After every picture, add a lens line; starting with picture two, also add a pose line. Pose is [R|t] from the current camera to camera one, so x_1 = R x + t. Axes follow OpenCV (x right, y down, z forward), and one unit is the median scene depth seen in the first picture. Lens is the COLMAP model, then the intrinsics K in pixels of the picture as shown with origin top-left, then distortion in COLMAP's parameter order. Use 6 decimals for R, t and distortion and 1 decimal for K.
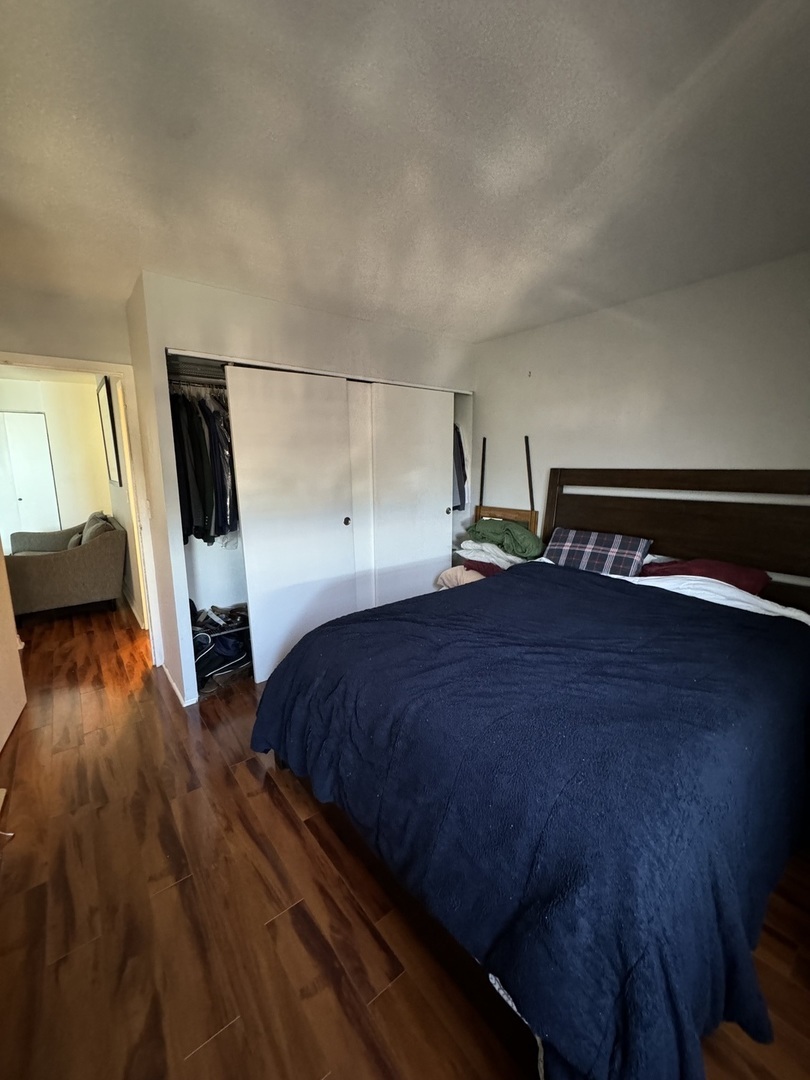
lens RADIAL K [[431.2, 0, 405.6], [0, 431.2, 542.9], [0, 0, 1]] dist [-0.001012, -0.000095]
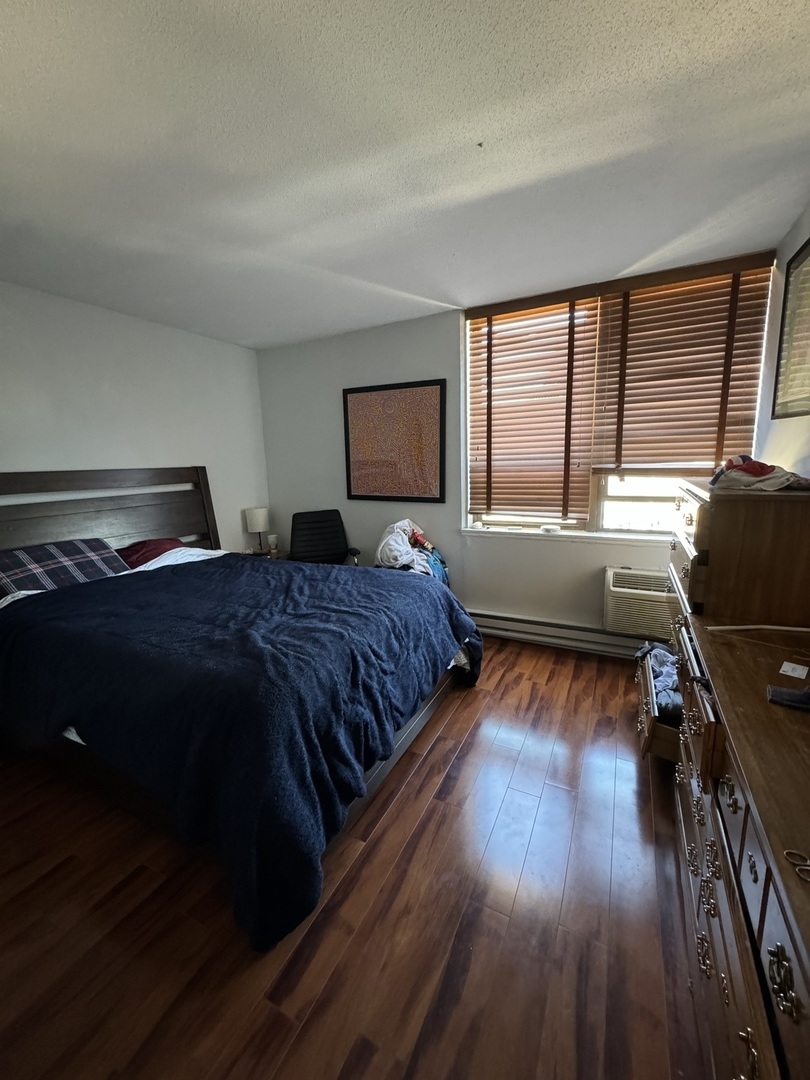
lens RADIAL K [[431.2, 0, 405.8], [0, 431.2, 537.4], [0, 0, 1]] dist [-0.001012, -0.000095]
pose [[-0.416510, -0.140363, 0.898230, -1.018798], [0.194479, 0.951383, 0.238850, -0.170038], [-0.888086, 0.274170, -0.368963, 1.104145]]
